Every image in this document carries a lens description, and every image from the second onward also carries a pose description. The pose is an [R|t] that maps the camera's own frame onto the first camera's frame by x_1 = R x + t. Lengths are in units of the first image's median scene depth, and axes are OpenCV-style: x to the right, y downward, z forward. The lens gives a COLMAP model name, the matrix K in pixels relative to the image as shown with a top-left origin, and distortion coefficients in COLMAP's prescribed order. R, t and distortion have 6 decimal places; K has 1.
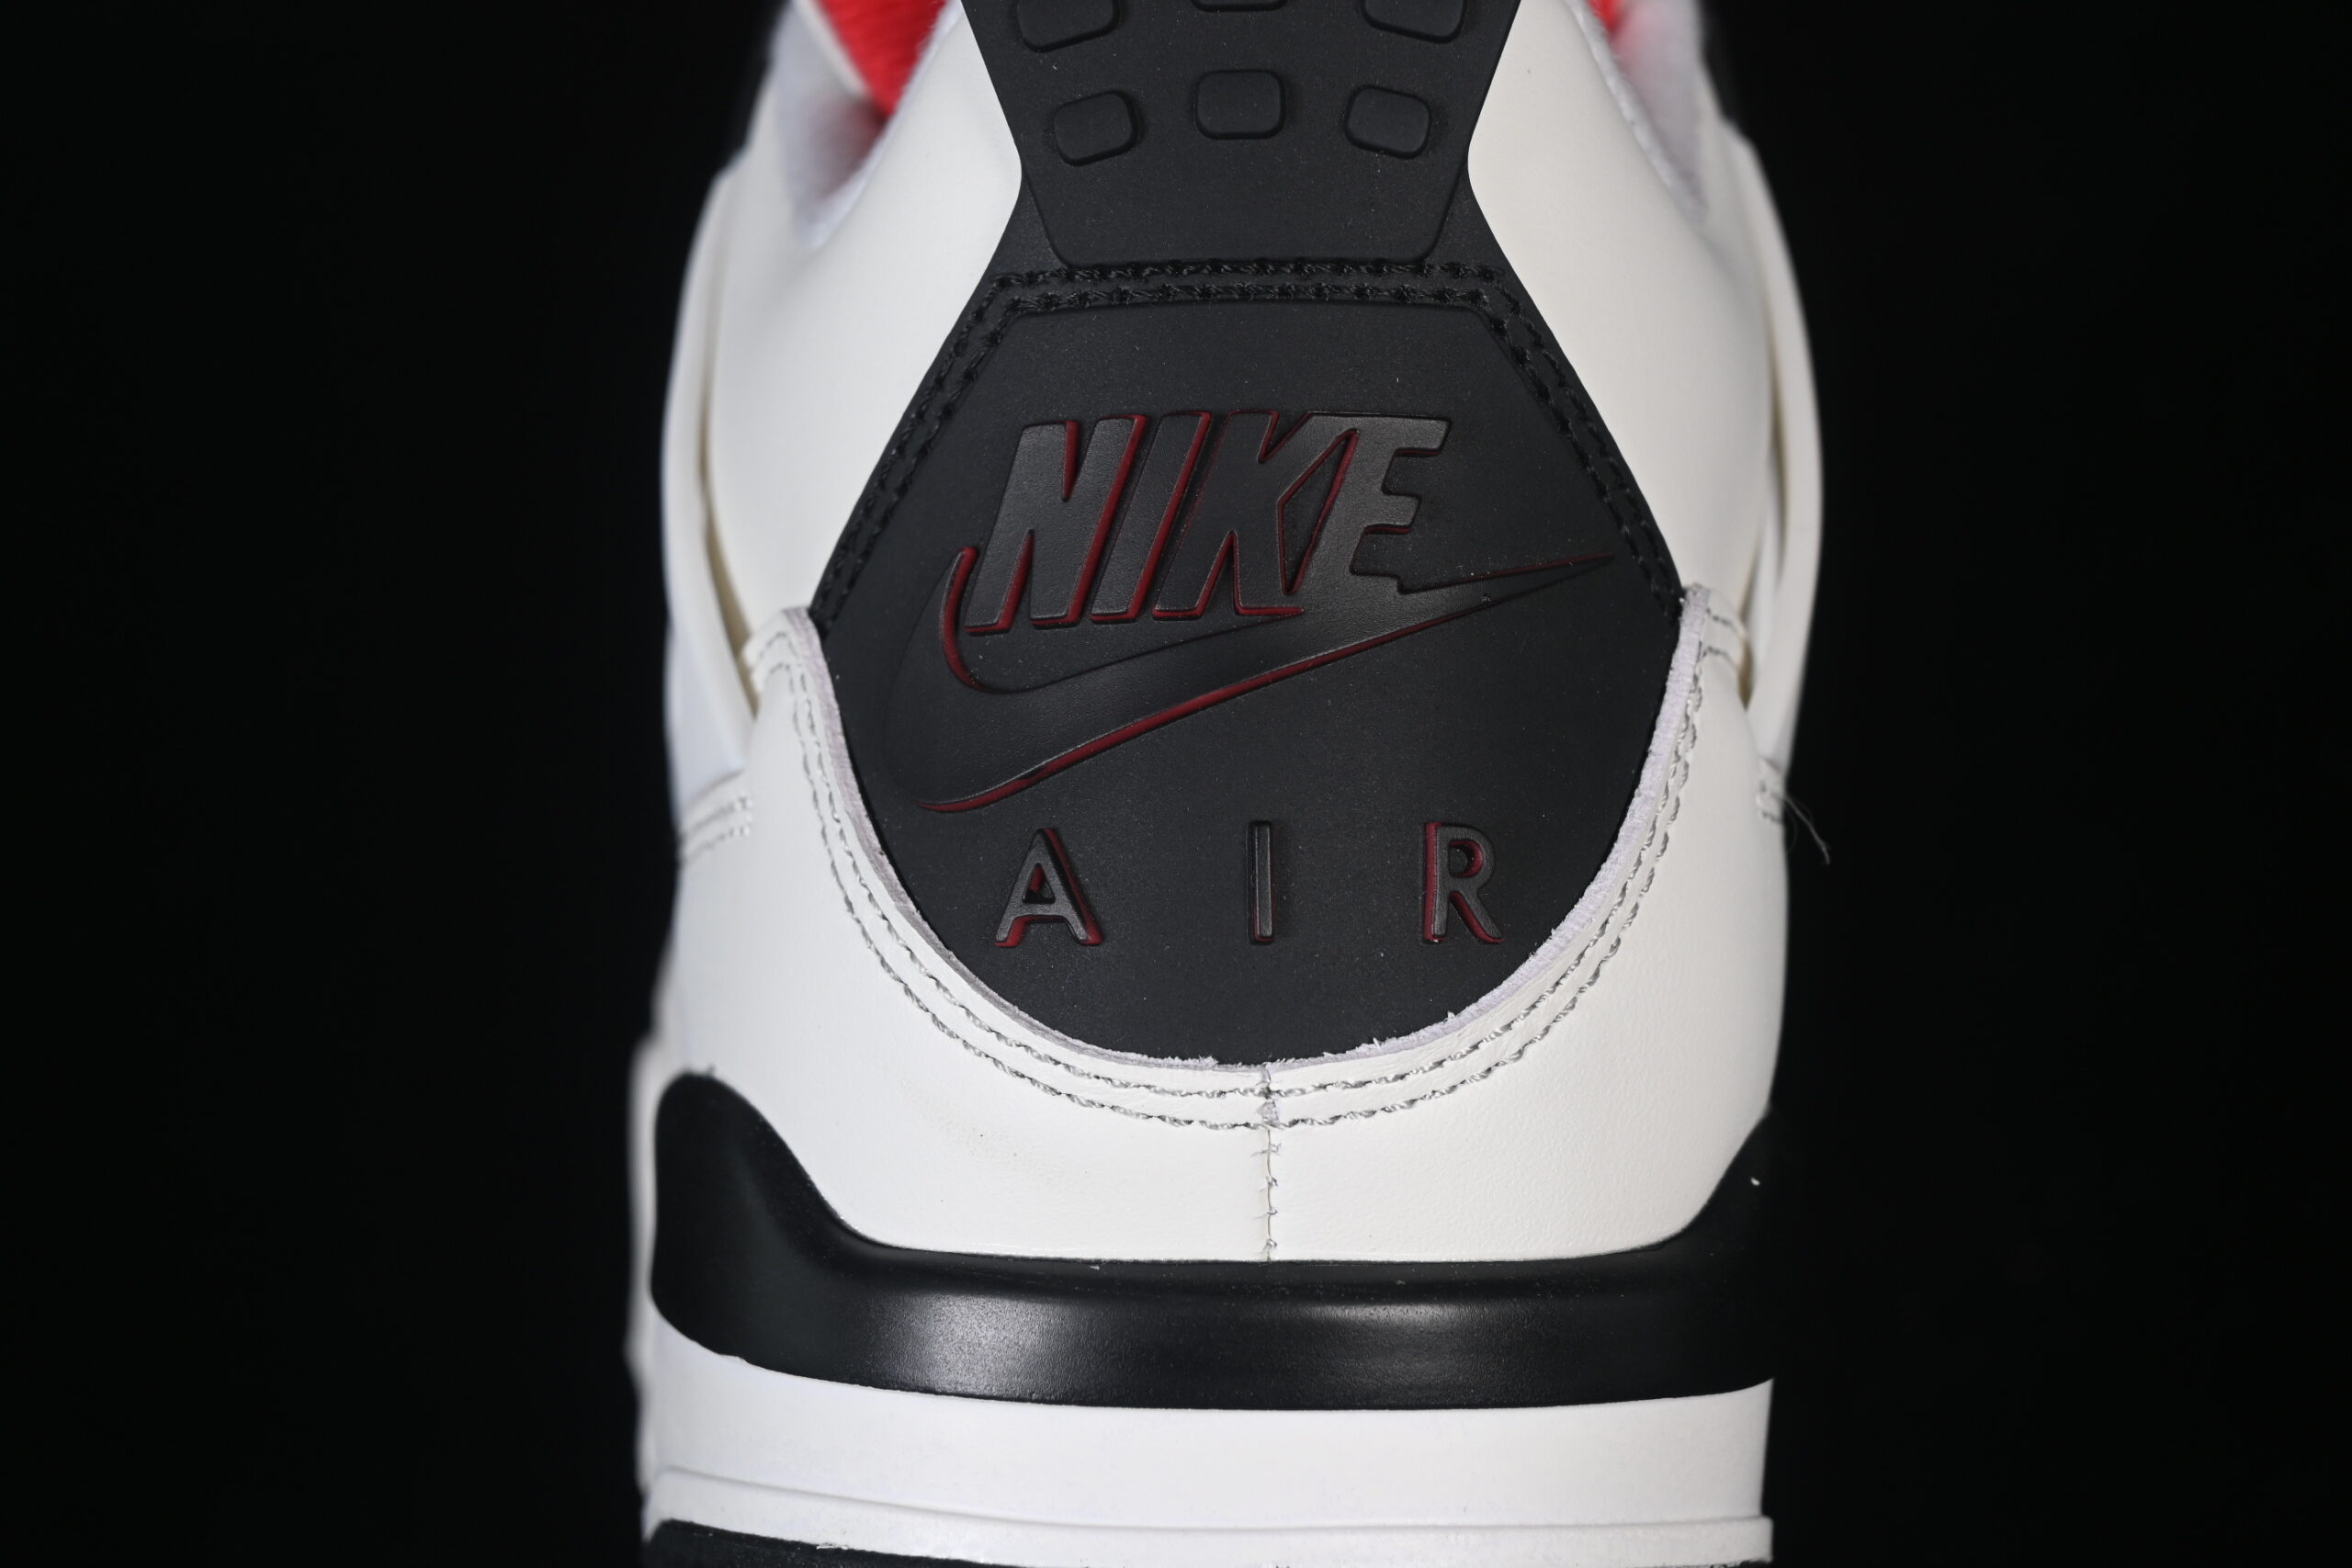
lens RADIAL K [[5041.6, 0, 1174.5], [0, 5041.6, 784.6], [0, 0, 1]] dist [-0.074163, 0.000000]
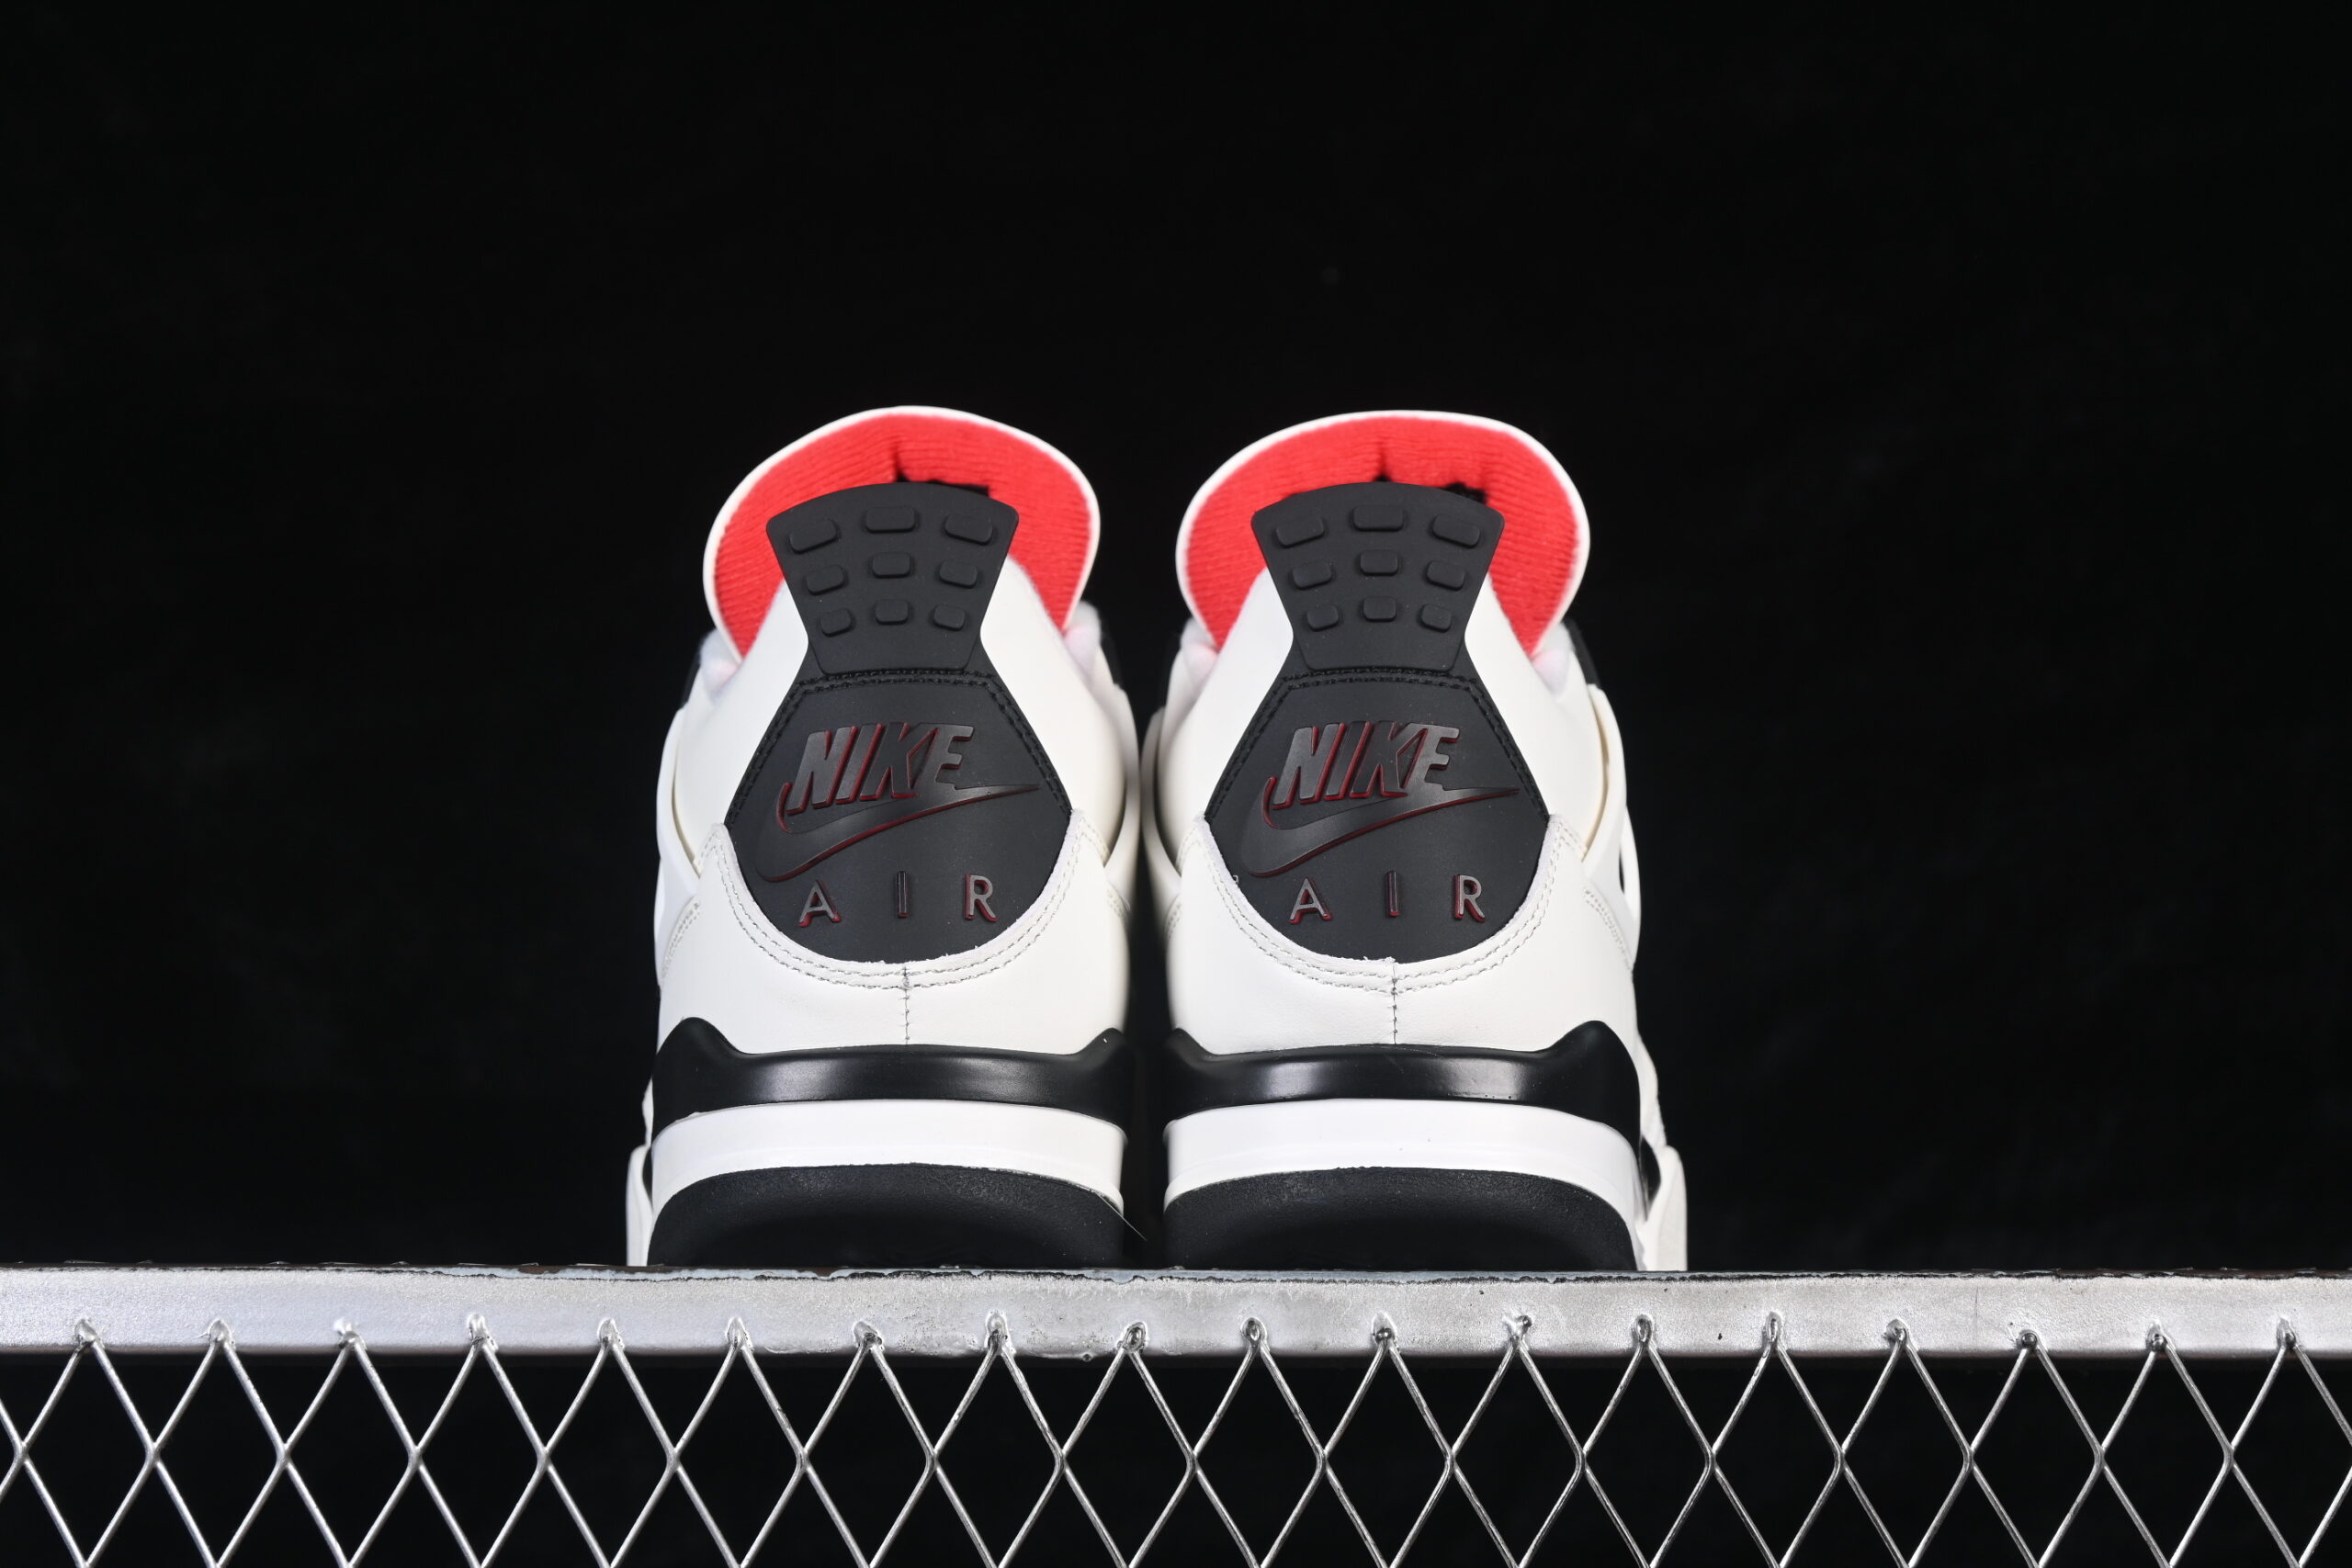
lens RADIAL K [[5041.6, 0, 1178.2], [0, 5041.6, 790.7], [0, 0, 1]] dist [-0.074163, 0.000000]
pose [[0.999008, -0.011474, 0.043021, 0.046927], [0.022552, 0.963514, -0.266705, 0.646057], [-0.038392, 0.267411, 0.962818, -1.471883]]
